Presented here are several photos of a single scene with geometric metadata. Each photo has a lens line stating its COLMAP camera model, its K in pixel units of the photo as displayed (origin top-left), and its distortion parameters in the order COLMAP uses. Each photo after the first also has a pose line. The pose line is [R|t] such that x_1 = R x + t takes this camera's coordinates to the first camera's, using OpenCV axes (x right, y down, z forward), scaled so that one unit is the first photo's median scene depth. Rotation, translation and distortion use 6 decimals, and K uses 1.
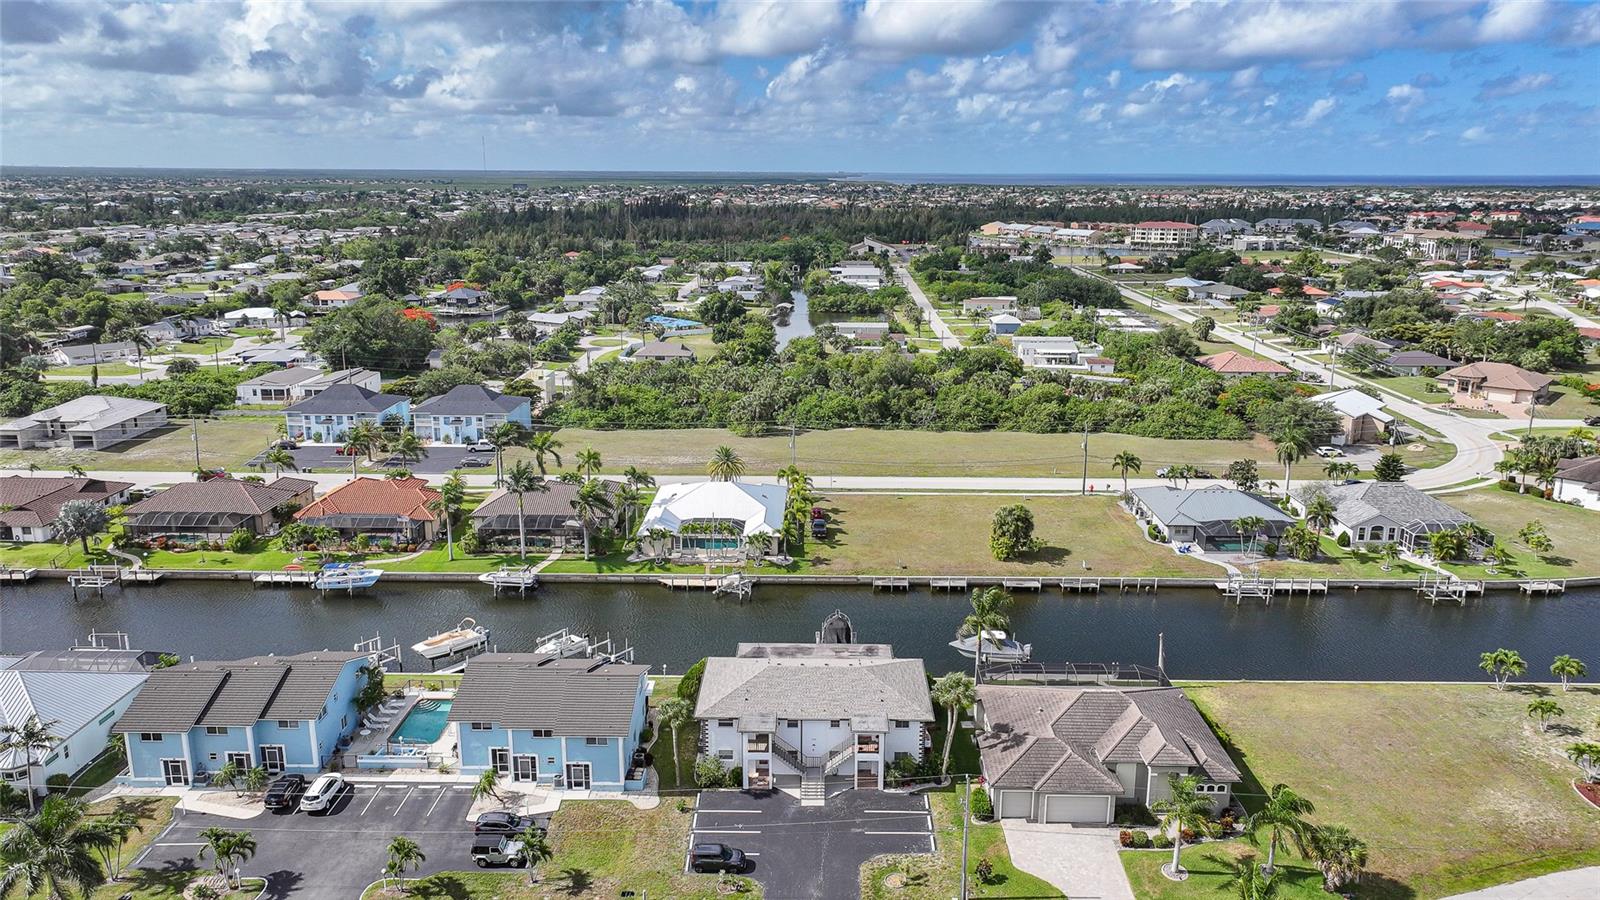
lens RADIAL K [[1121.4, 0, 807.0], [0, 1121.4, 452.1], [0, 0, 1]] dist [0.001424, 0.010817]
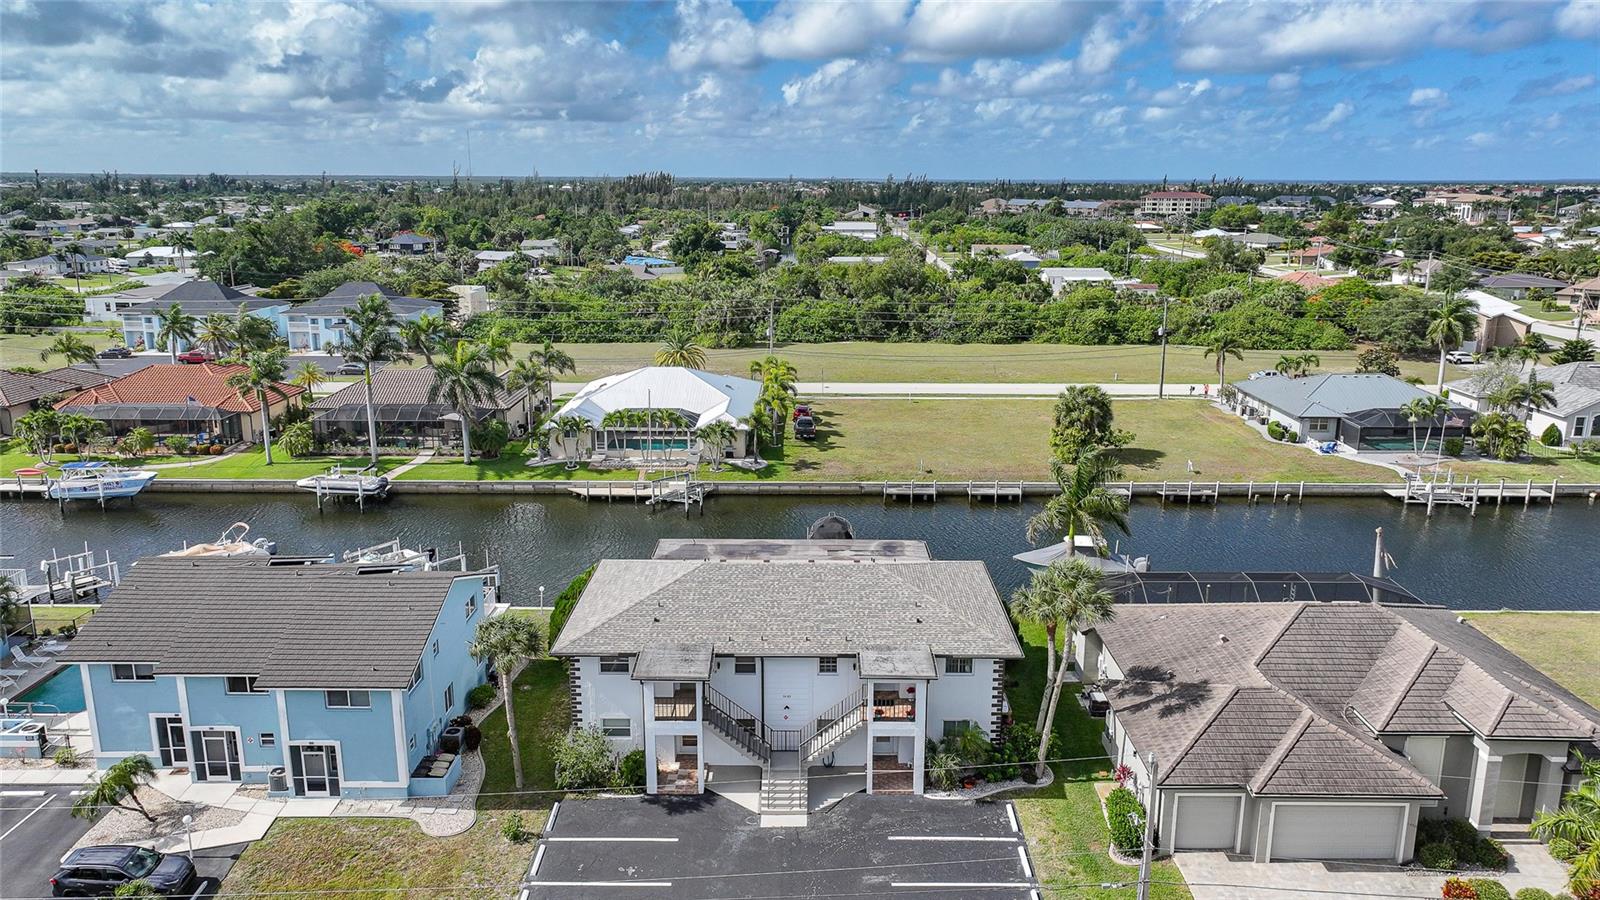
lens RADIAL K [[1121.4, 0, 806.4], [0, 1121.4, 450.0], [0, 0, 1]] dist [0.001424, 0.010817]
pose [[0.999978, -0.003054, 0.005830, 0.009910], [0.003102, 0.999961, -0.008230, 0.116578], [-0.005805, 0.008247, 0.999949, 0.383382]]
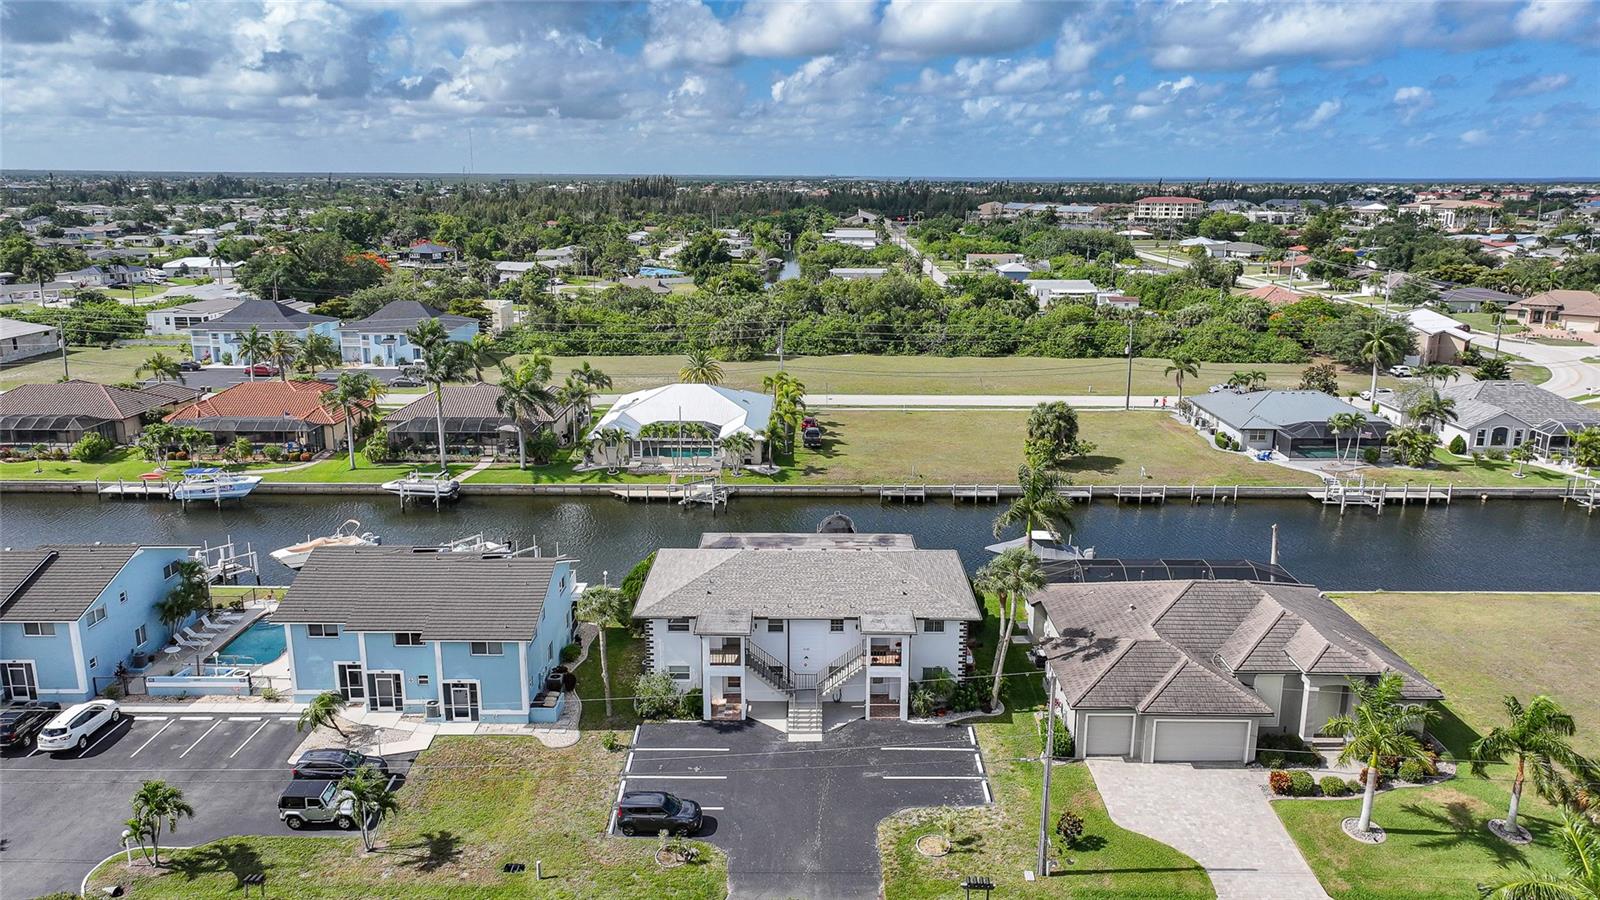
lens RADIAL K [[1121.4, 0, 806.5], [0, 1121.4, 451.3], [0, 0, 1]] dist [0.001424, 0.010817]
pose [[0.999976, -0.002479, 0.006442, 0.001696], [0.002510, 0.999985, -0.004826, 0.108610], [-0.006430, 0.004843, 0.999968, 0.243540]]
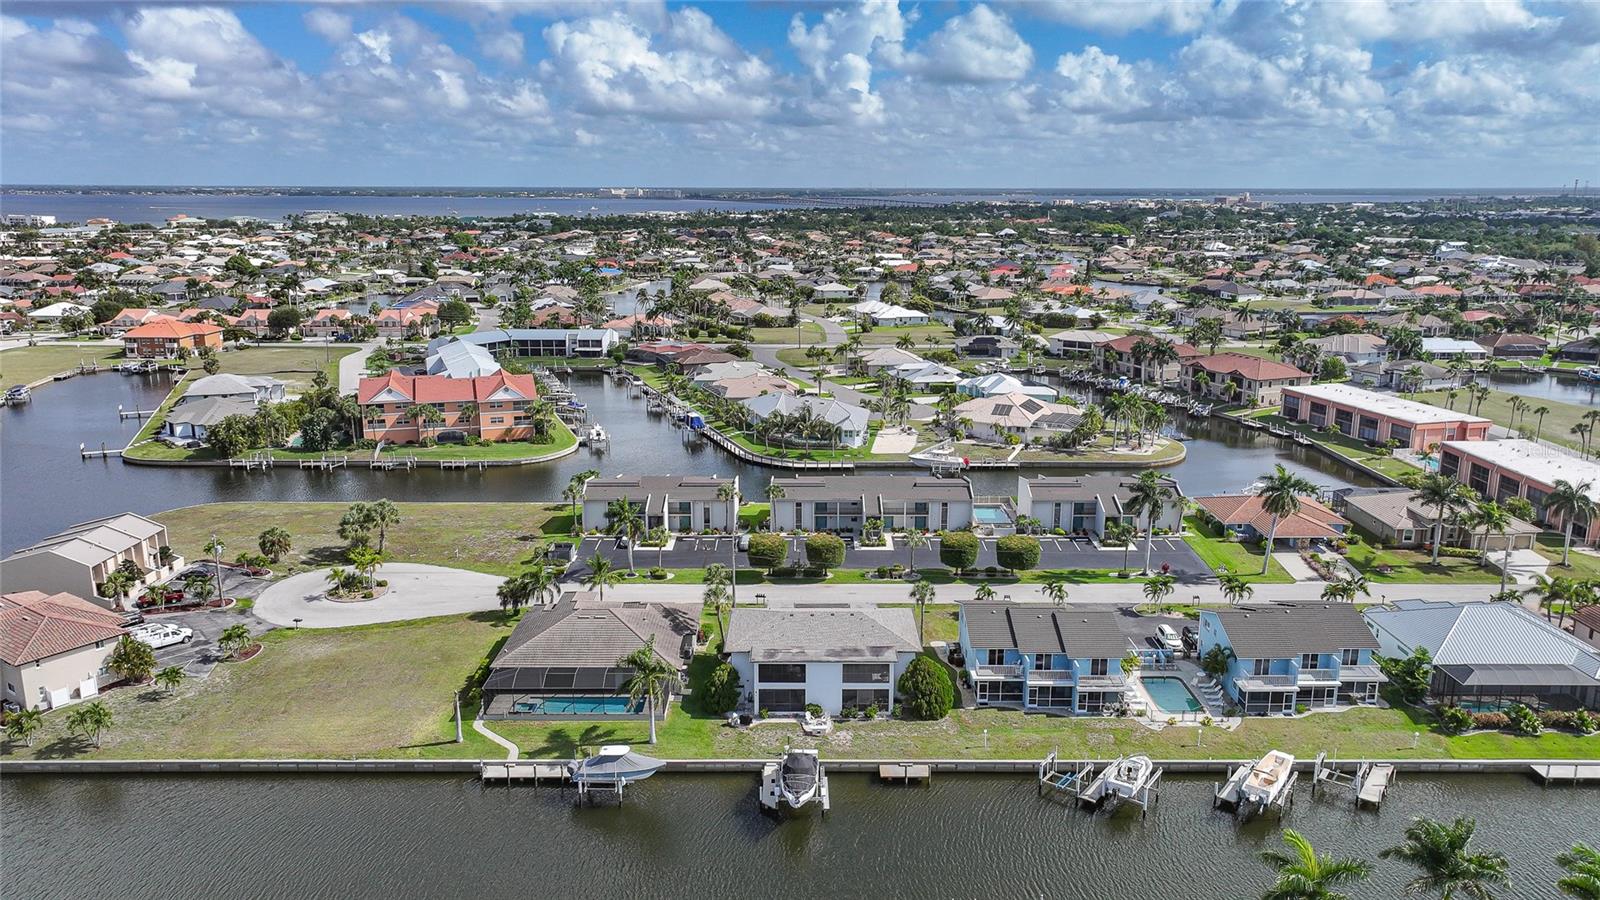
lens RADIAL K [[1121.4, 0, 804.9], [0, 1121.4, 452.9], [0, 0, 1]] dist [0.001424, 0.010817]
pose [[-0.999942, -0.002948, -0.010397, 0.032067], [-0.007404, 0.887703, 0.460357, -0.417527], [0.007873, 0.460407, -0.887673, 1.630752]]
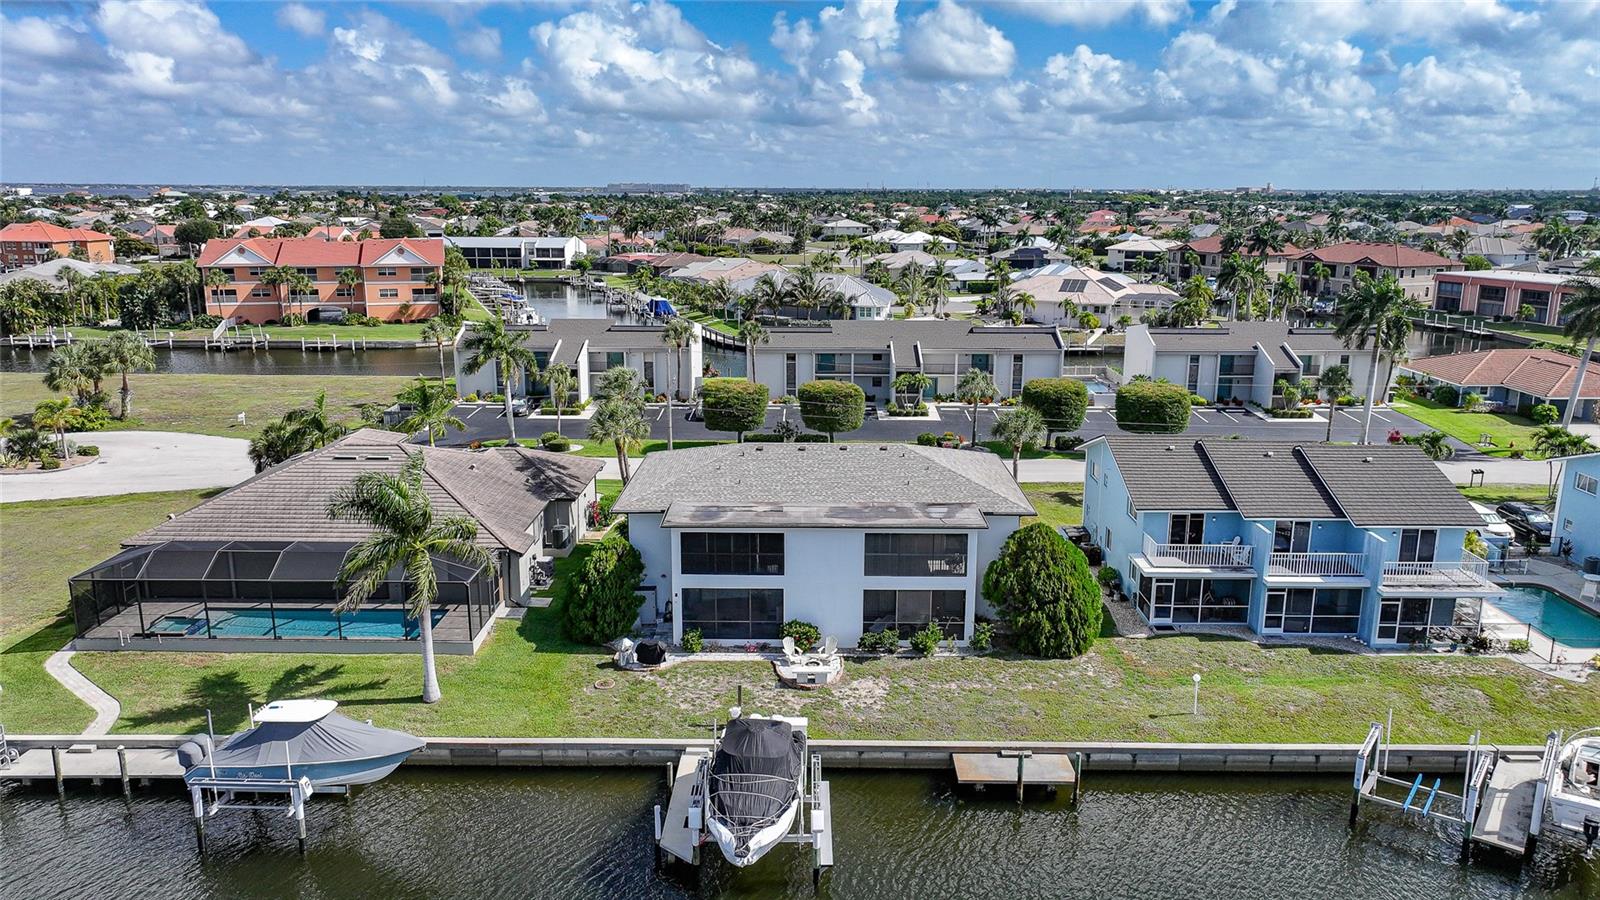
lens RADIAL K [[1121.4, 0, 800.0], [0, 1121.4, 454.4], [0, 0, 1]] dist [0.001424, 0.010817]
pose [[-0.999975, -0.006084, 0.003694, 0.013915], [-0.003703, 0.887959, 0.459908, -0.060059], [-0.006078, 0.459883, -0.887959, 1.253780]]
